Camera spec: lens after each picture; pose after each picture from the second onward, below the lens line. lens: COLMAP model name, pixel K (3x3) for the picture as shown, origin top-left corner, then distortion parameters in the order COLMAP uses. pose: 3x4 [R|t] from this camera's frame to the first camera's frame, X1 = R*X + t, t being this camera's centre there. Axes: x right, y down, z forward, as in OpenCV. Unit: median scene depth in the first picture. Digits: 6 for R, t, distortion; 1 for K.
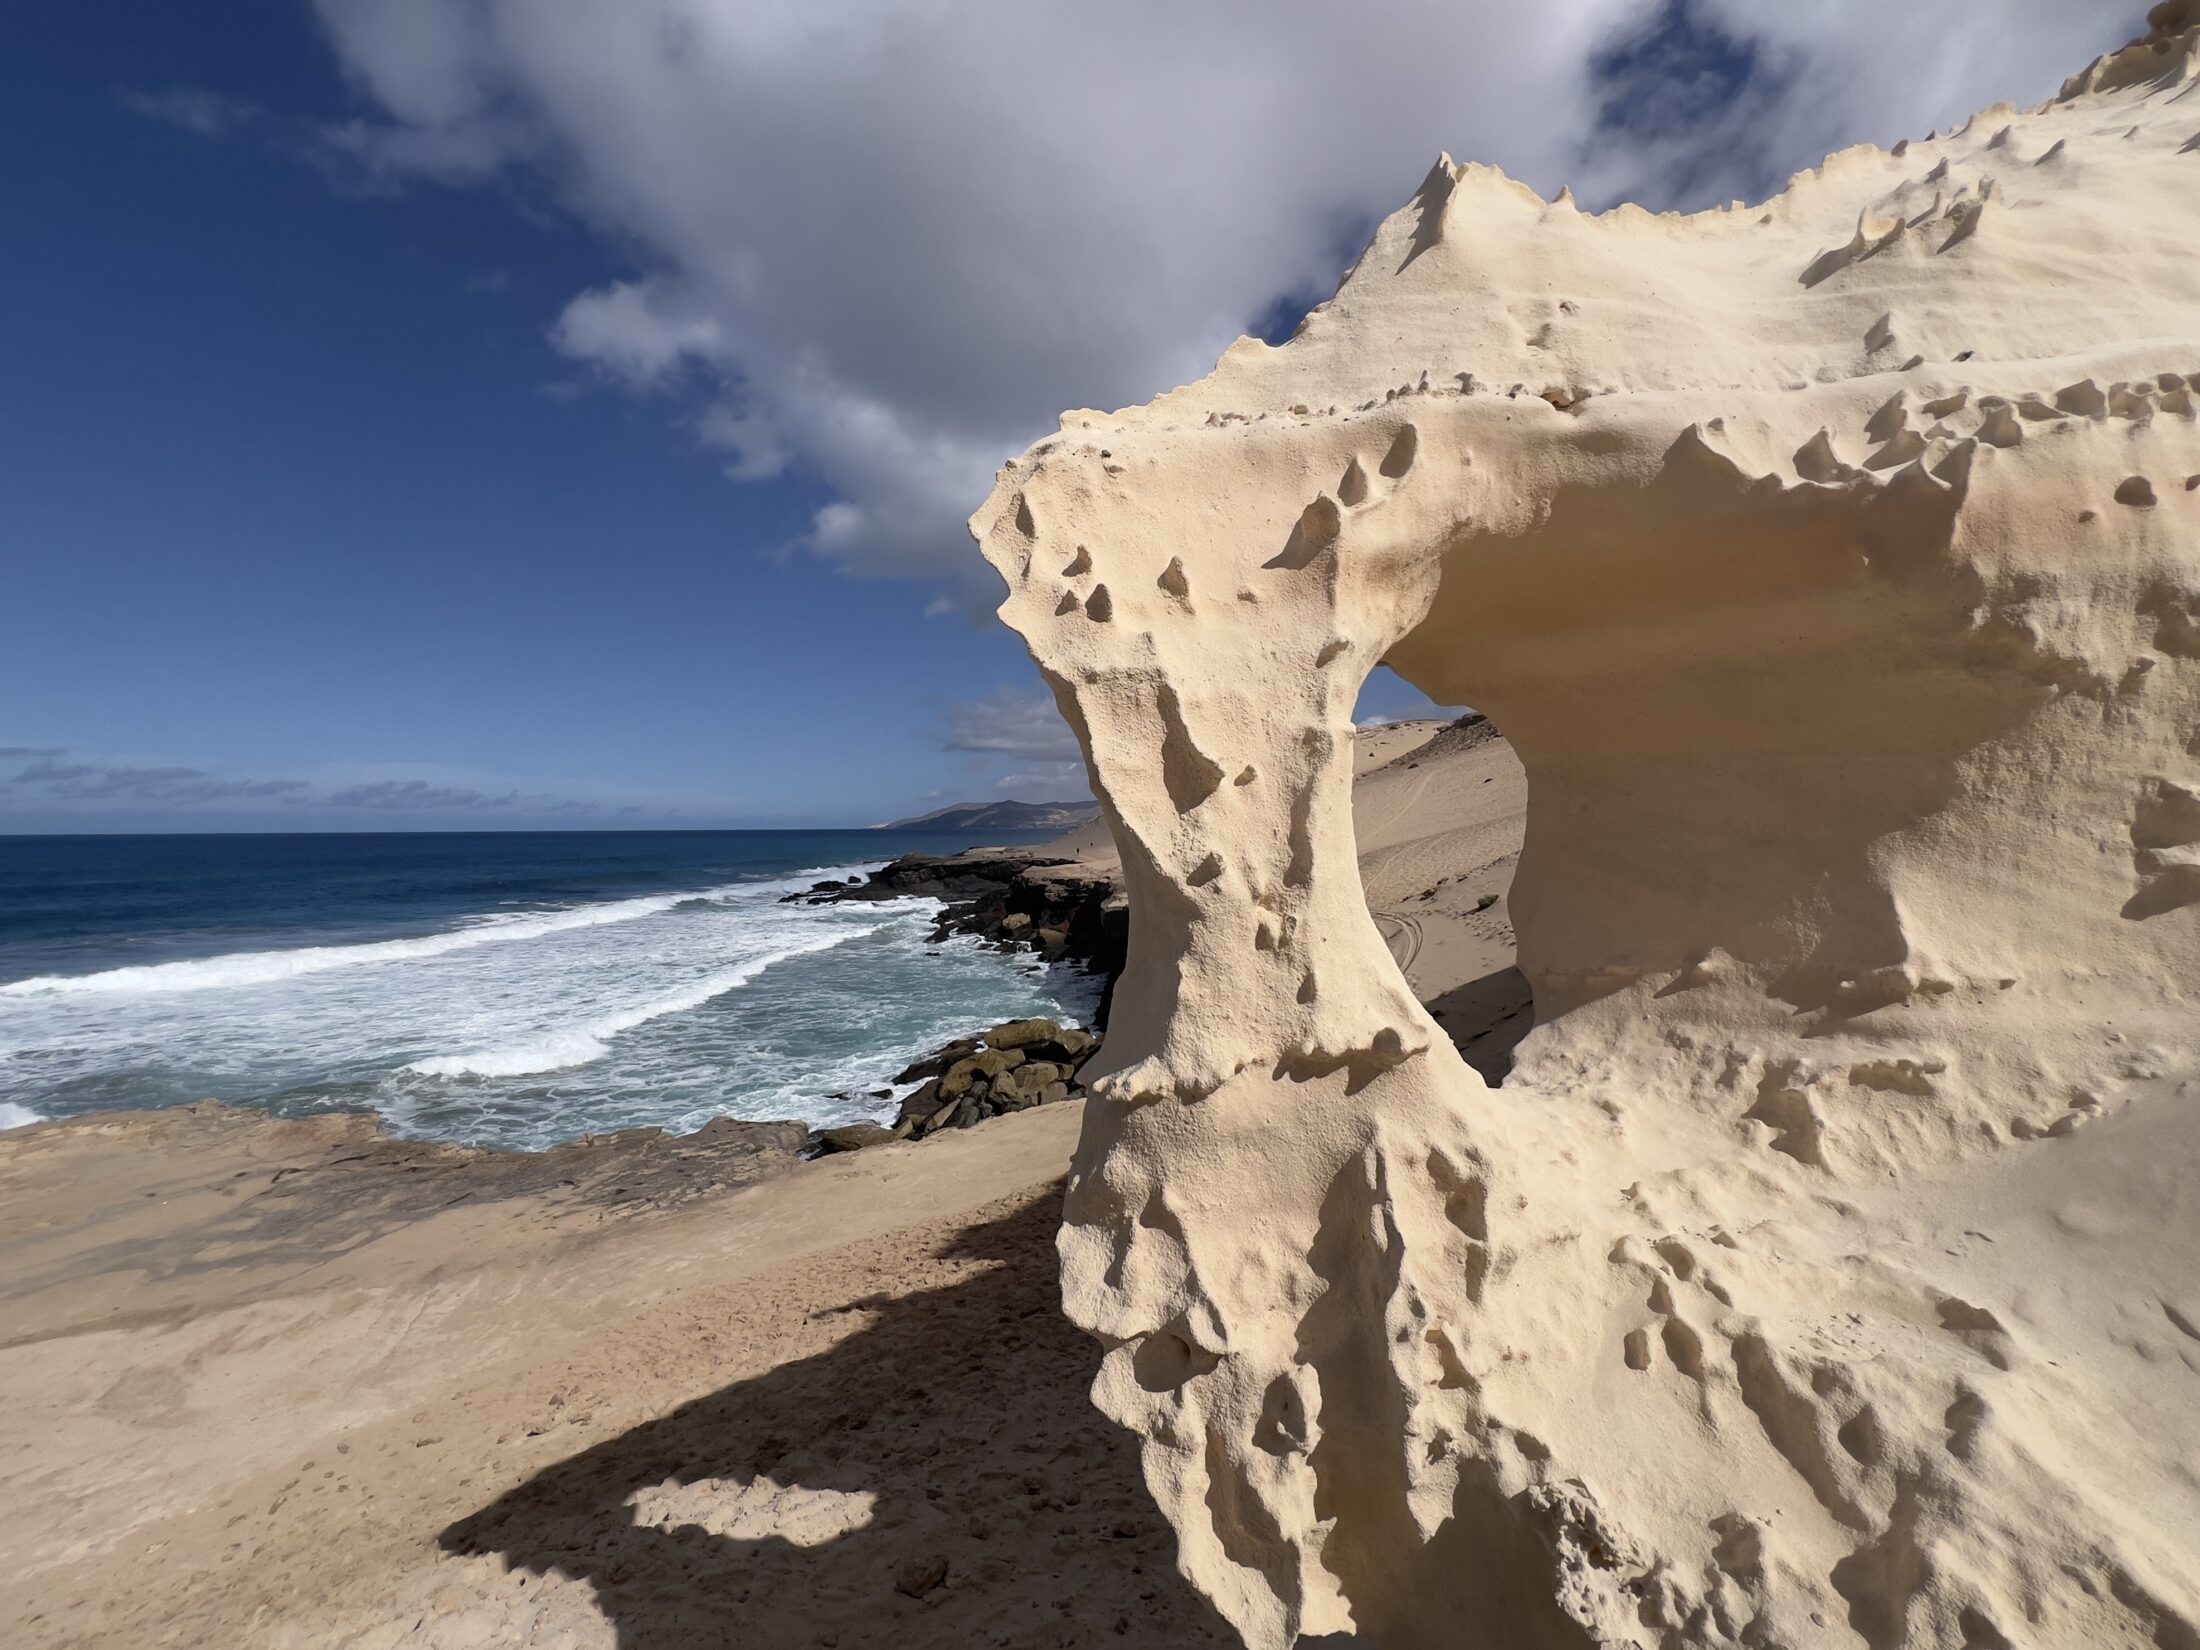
lens RADIAL K [[886.0, 0, 1098.5], [0, 886.0, 823.1], [0, 0, 1]] dist [0.020889, -0.000009]
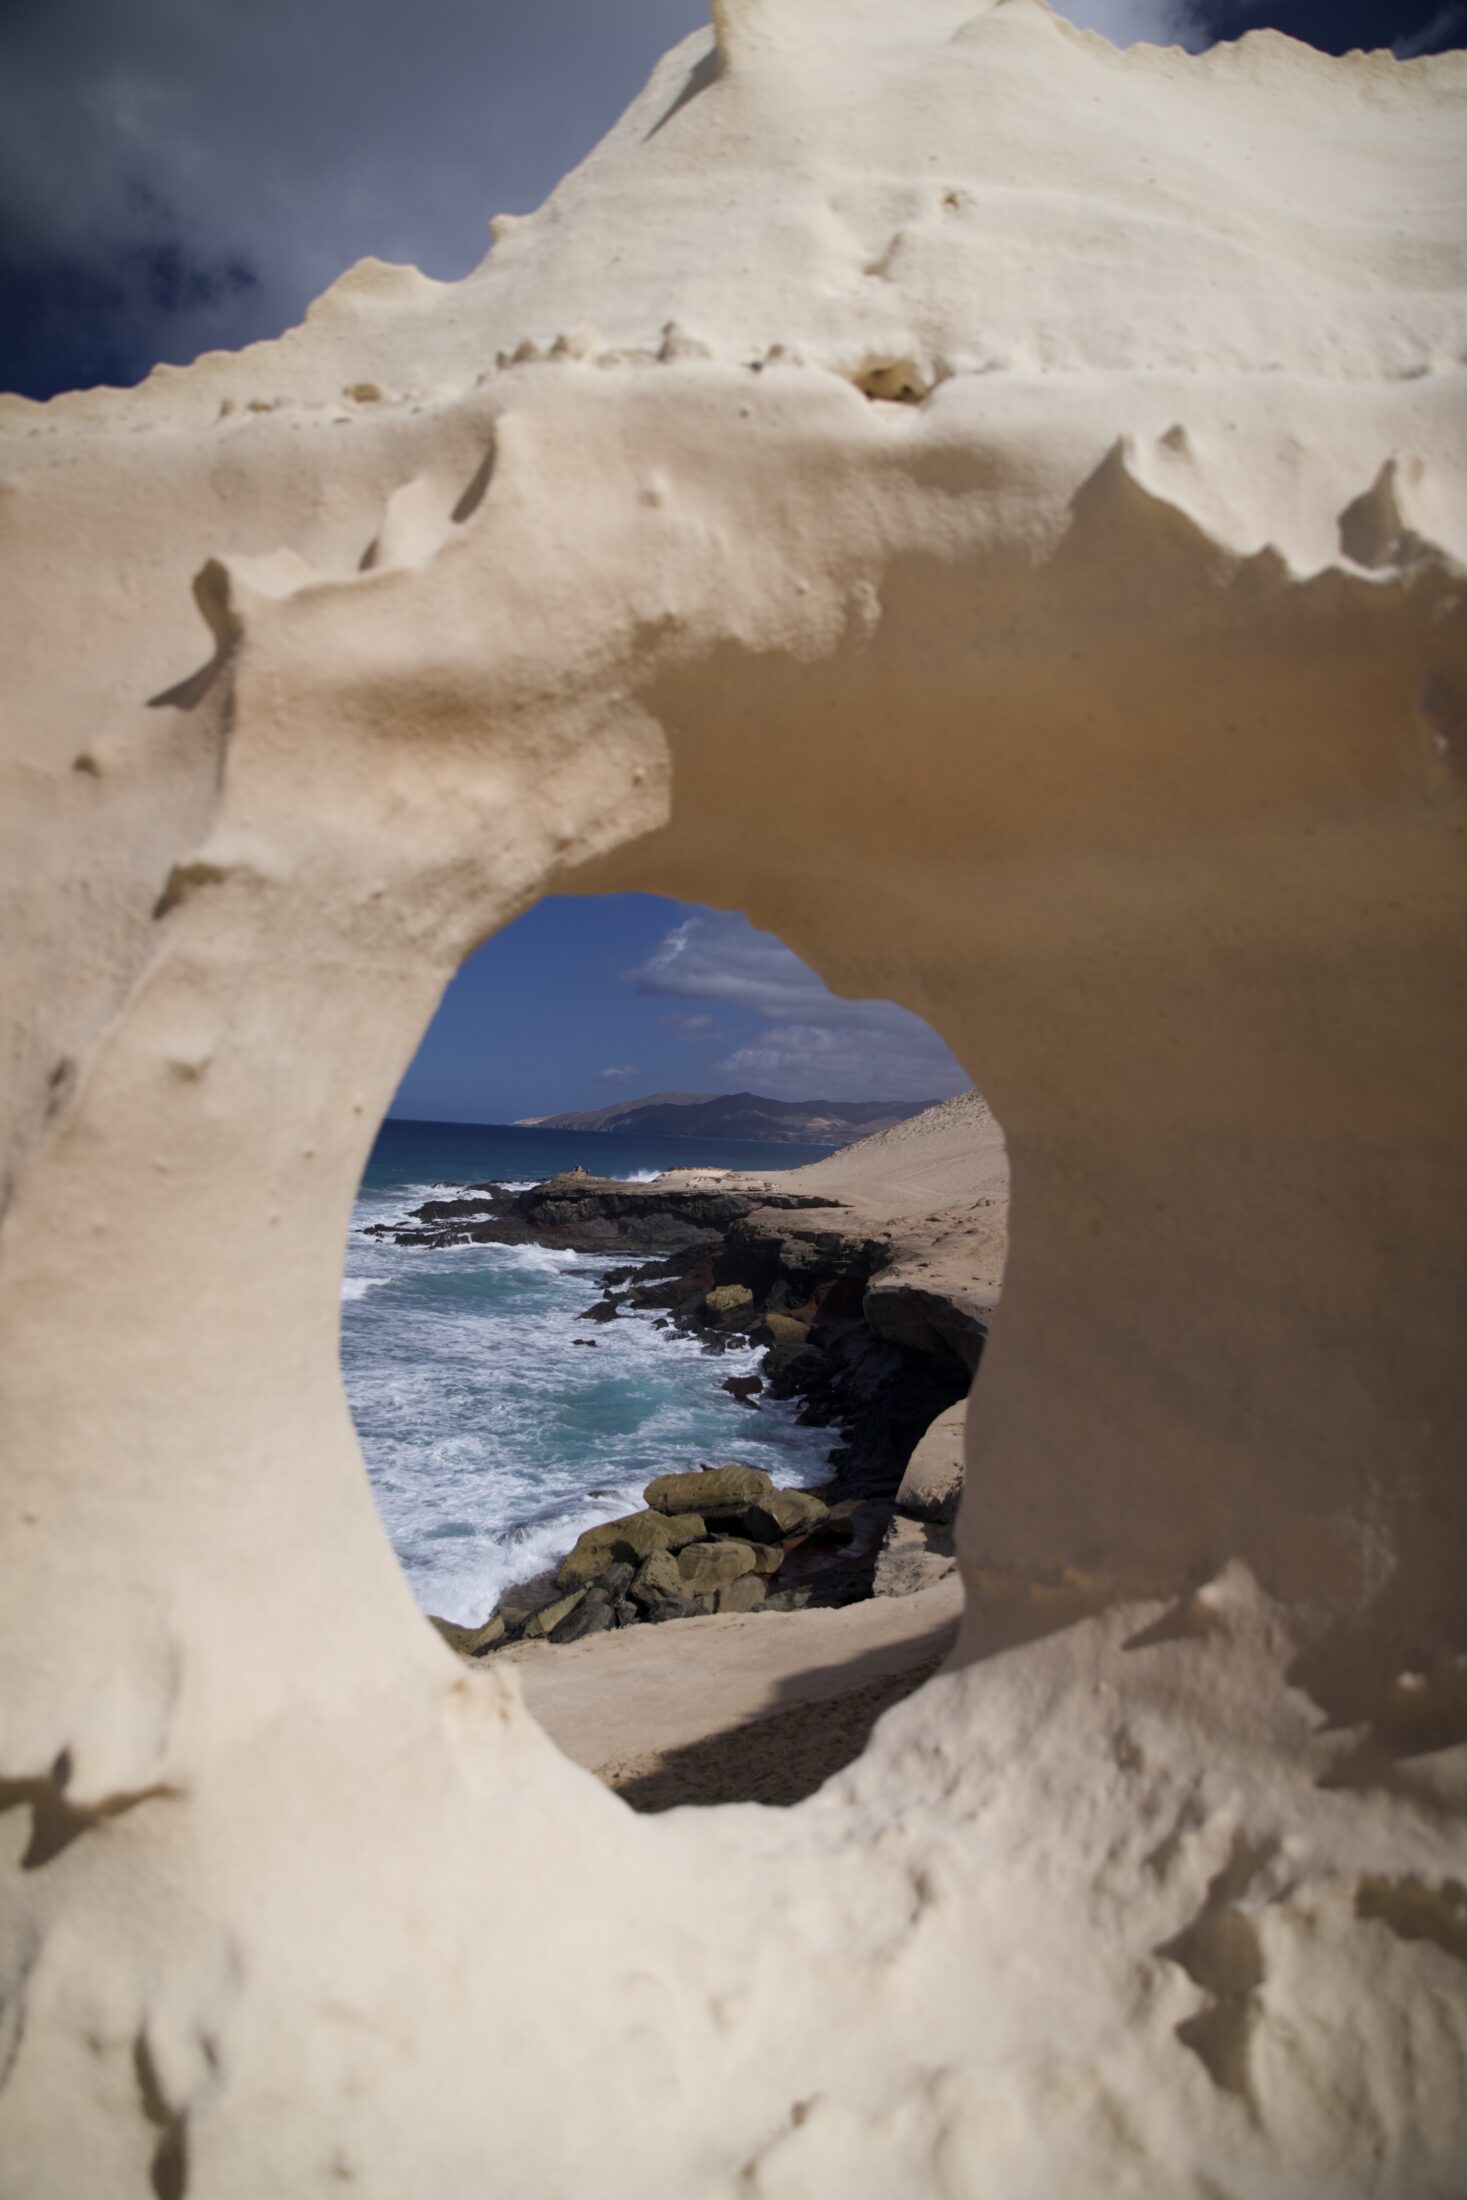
lens RADIAL K [[1490.3, 0, 729.0], [0, 1490.3, 1101.4], [0, 0, 1]] dist [-0.054362, 0.034614]
pose [[0.993044, 0.060924, -0.100758, 0.527073], [-0.063301, 0.997783, -0.020566, -0.068873], [0.099281, 0.026801, 0.994698, 0.221038]]
